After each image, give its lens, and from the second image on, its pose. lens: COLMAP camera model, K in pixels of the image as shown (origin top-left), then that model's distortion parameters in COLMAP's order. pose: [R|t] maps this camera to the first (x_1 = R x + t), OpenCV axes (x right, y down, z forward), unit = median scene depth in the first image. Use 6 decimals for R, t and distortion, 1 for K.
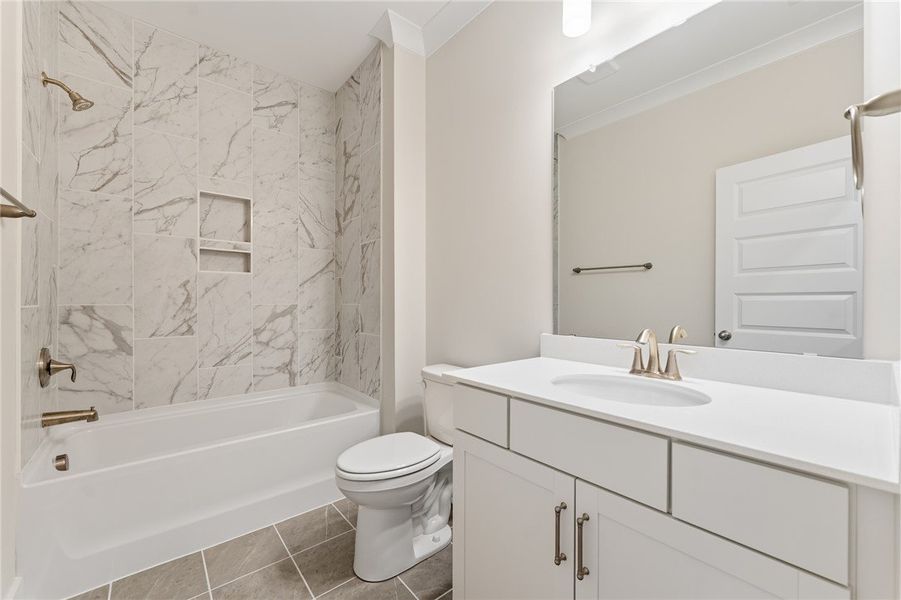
lens RADIAL K [[361.7, 0, 445.9], [0, 361.7, 300.5], [0, 0, 1]] dist [0.002060, -0.000398]
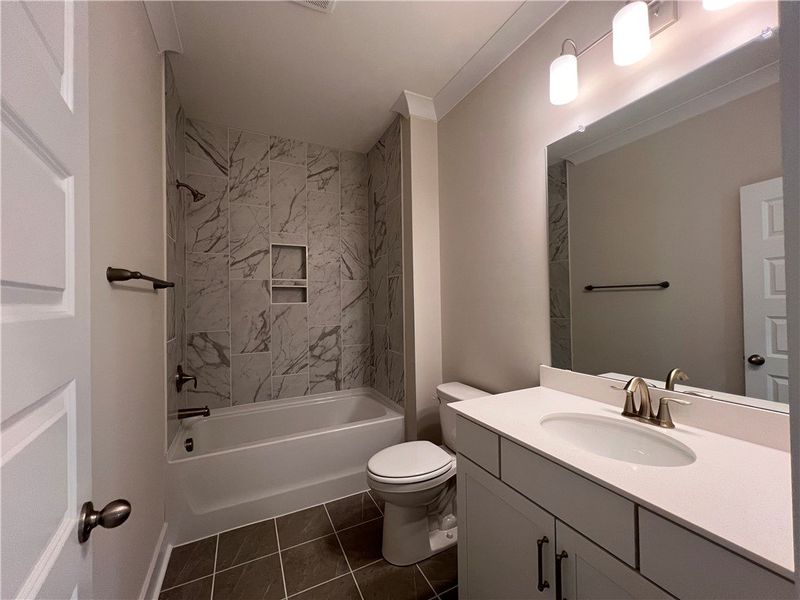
lens RADIAL K [[317.6, 0, 396.8], [0, 317.6, 295.9], [0, 0, 1]] dist [-0.000085, 0.000369]
pose [[0.972856, -0.020921, -0.230464, 0.049487], [0.017957, 0.999727, -0.014950, -0.091804], [0.230714, 0.010405, 0.972966, -0.048207]]
